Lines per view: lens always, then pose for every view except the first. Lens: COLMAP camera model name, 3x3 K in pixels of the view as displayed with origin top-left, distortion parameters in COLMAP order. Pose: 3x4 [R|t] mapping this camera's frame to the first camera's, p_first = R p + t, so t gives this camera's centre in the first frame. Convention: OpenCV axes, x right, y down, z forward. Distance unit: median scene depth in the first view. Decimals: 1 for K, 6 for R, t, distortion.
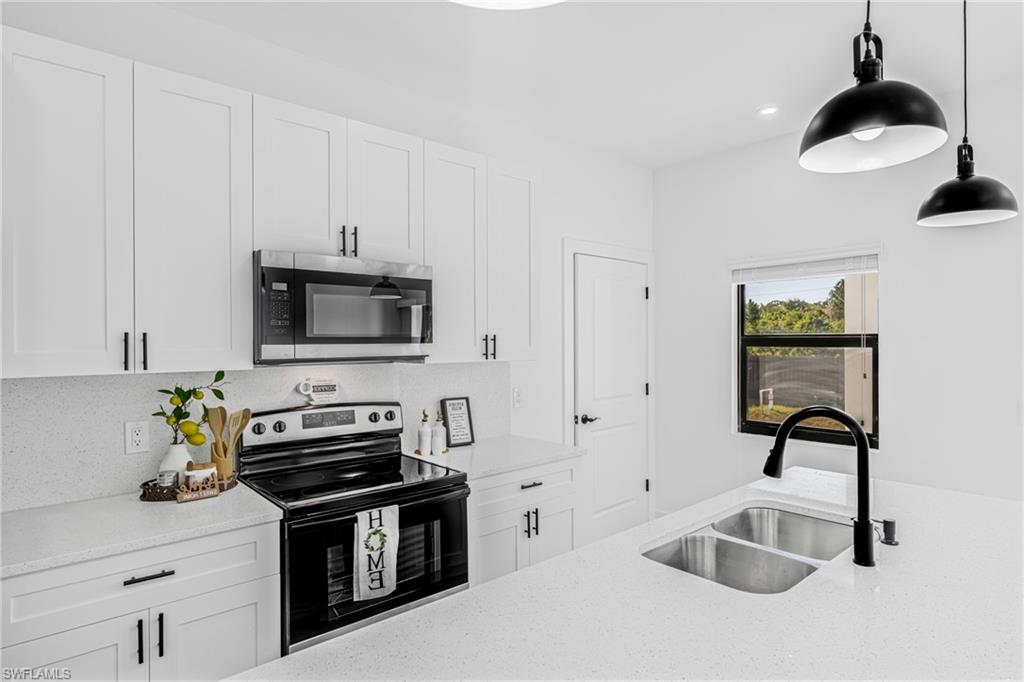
lens RADIAL K [[562.3, 0, 517.1], [0, 562.3, 340.4], [0, 0, 1]] dist [-0.000793, 0.001267]
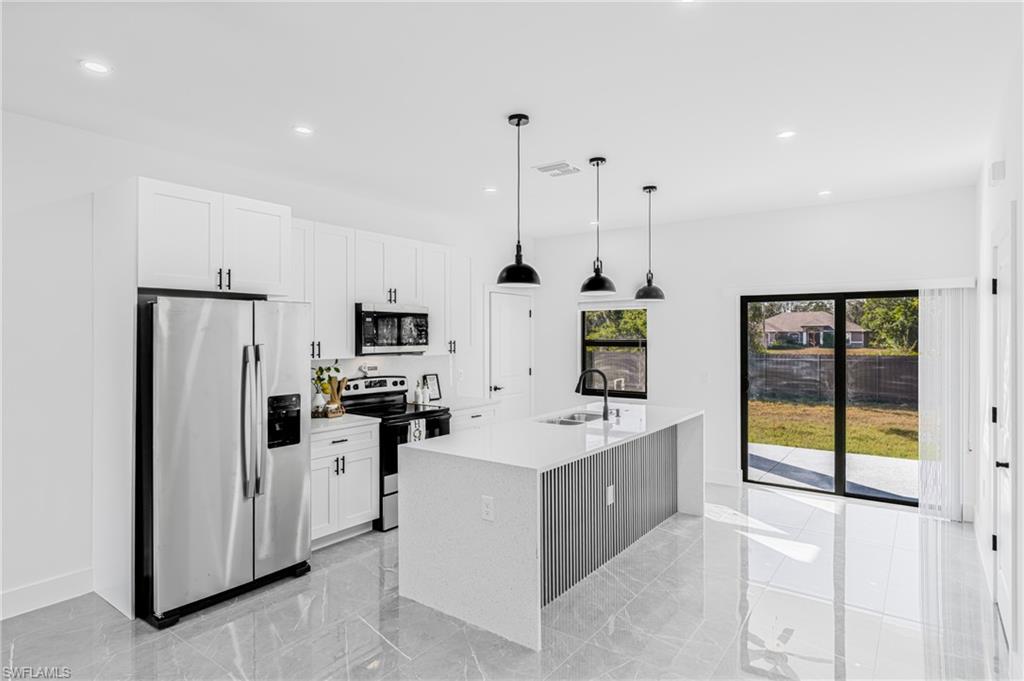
lens RADIAL K [[562.3, 0, 516.1], [0, 562.3, 339.8], [0, 0, 1]] dist [-0.000793, 0.001267]
pose [[0.976650, 0.001924, 0.214829, -0.277903], [-0.003124, 0.999981, 0.005248, -0.025853], [-0.214815, -0.005797, 0.976638, -1.023834]]
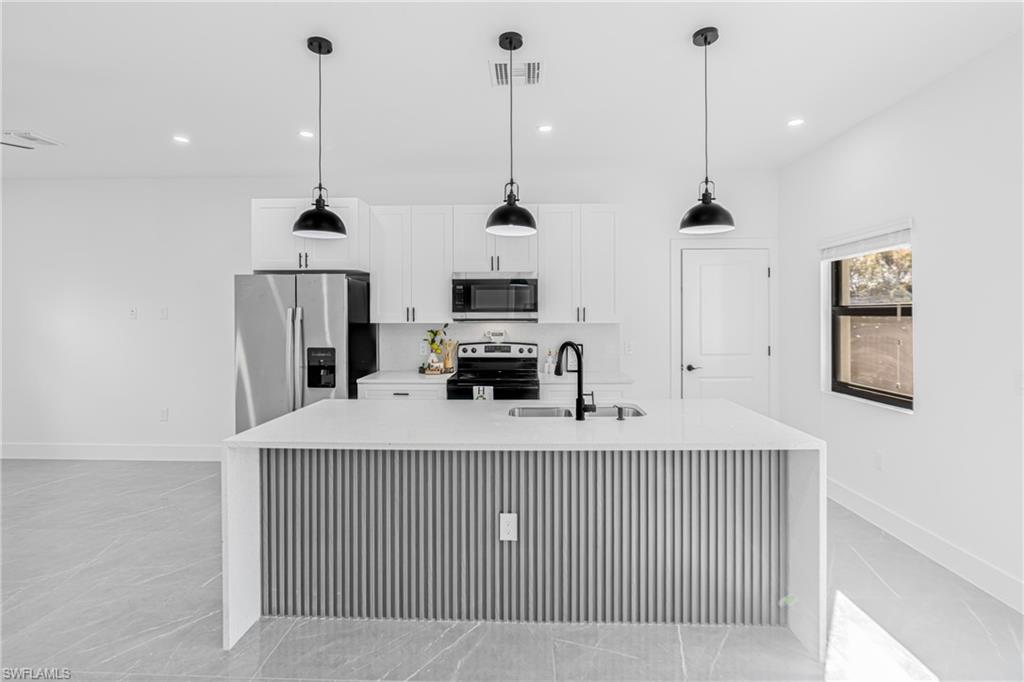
lens RADIAL K [[469.8, 0, 513.3], [0, 469.8, 321.2], [0, 0, 1]] dist [-0.003747, 0.002282]
pose [[0.725424, 0.010361, -0.688224, 0.890715], [-0.002179, 0.999916, 0.012757, 0.015578], [0.688299, -0.007754, 0.725386, -0.208480]]
